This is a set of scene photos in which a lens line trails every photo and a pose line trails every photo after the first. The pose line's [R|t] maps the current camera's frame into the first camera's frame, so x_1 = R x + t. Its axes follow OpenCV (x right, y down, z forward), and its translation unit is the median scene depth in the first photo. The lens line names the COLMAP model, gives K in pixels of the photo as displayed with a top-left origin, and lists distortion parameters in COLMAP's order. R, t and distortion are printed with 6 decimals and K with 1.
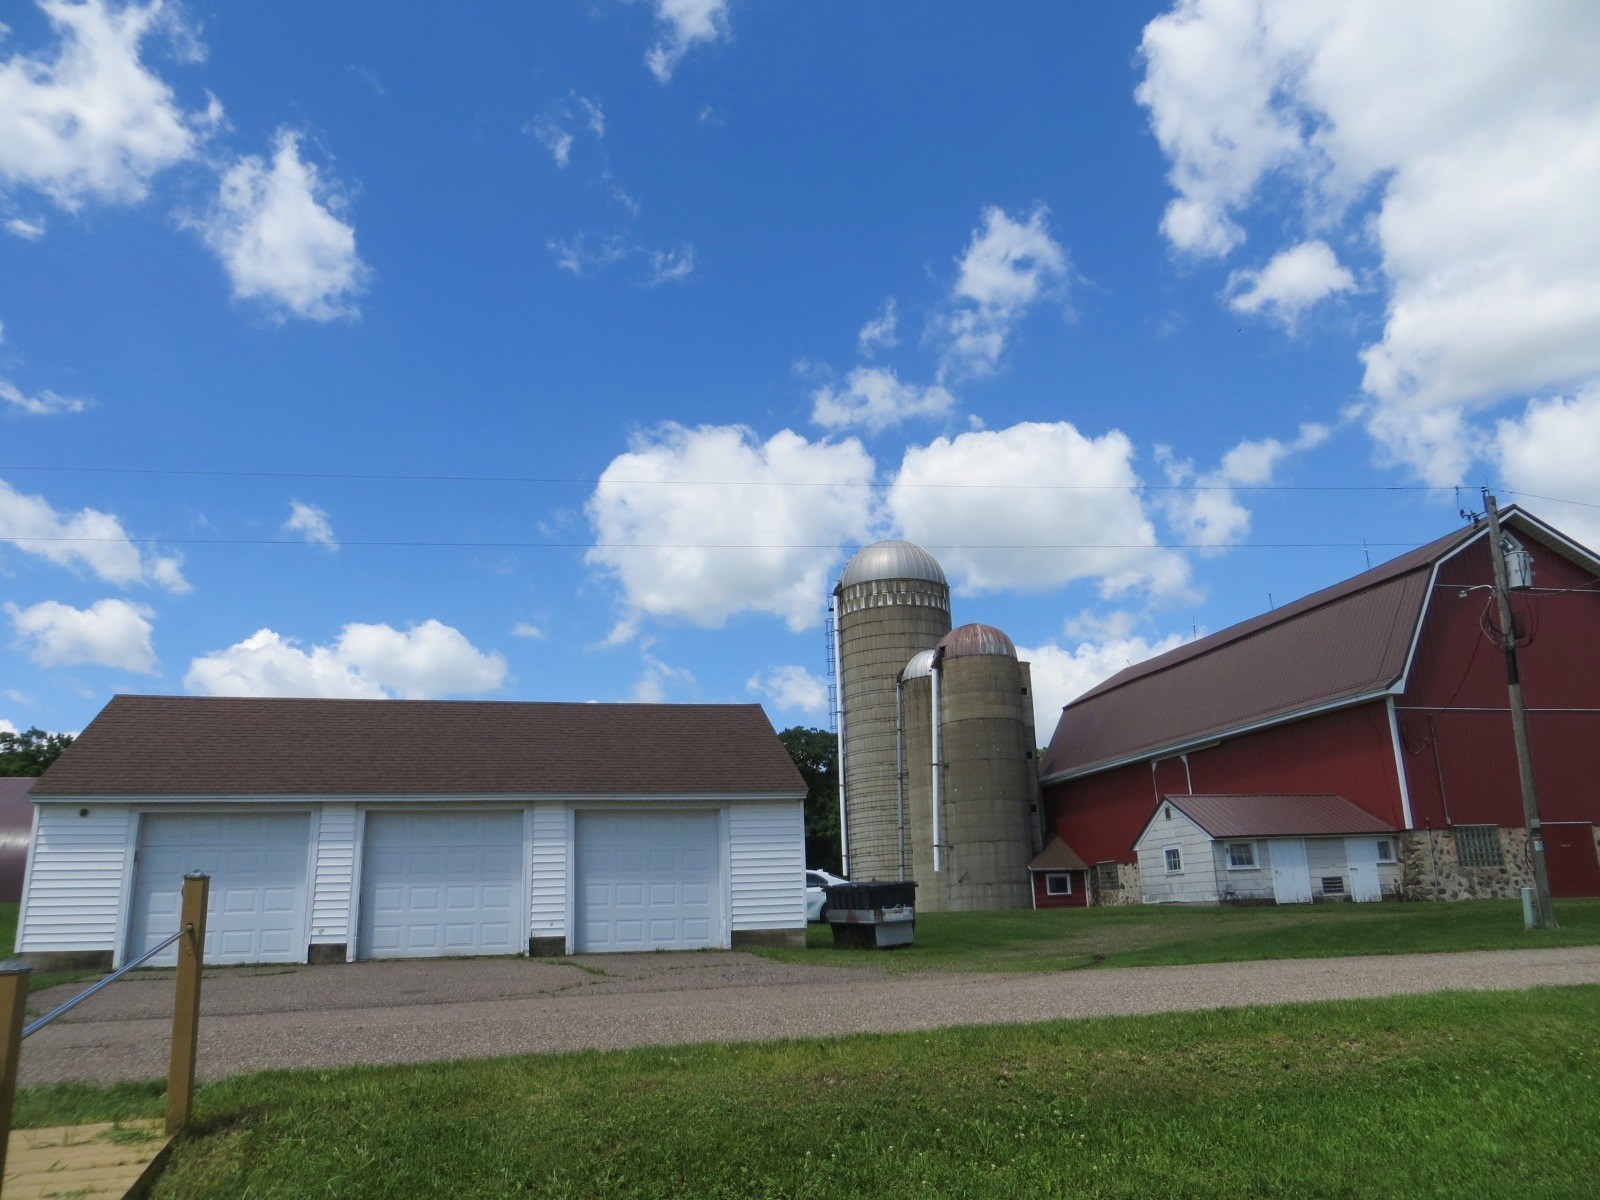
lens RADIAL K [[1193.6, 0, 810.3], [0, 1193.6, 601.1], [0, 0, 1]] dist [-0.010672, 0.004106]
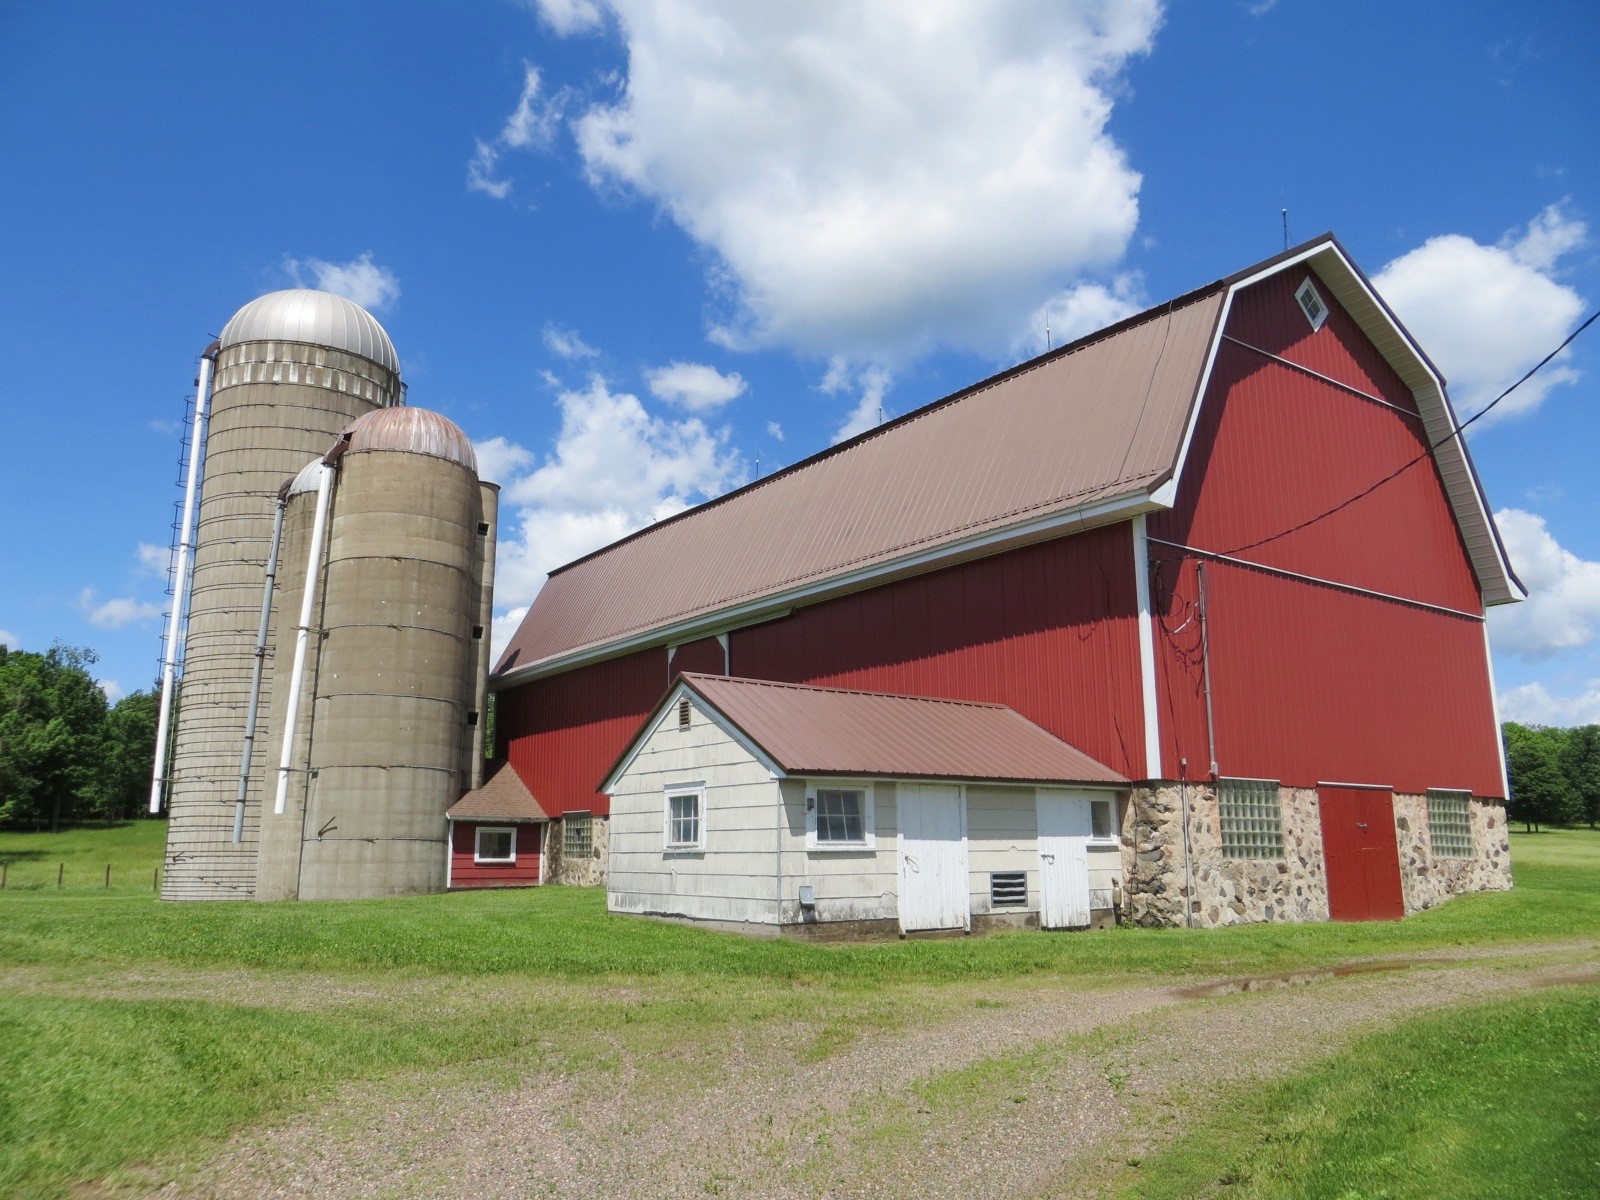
lens RADIAL K [[1193.6, 0, 790.1], [0, 1193.6, 591.5], [0, 0, 1]] dist [-0.010672, 0.004106]
pose [[0.928452, 0.110995, 0.354482, 0.169222], [-0.124750, 0.992057, 0.016111, 0.117494], [-0.349878, -0.059180, 0.934924, 0.559275]]
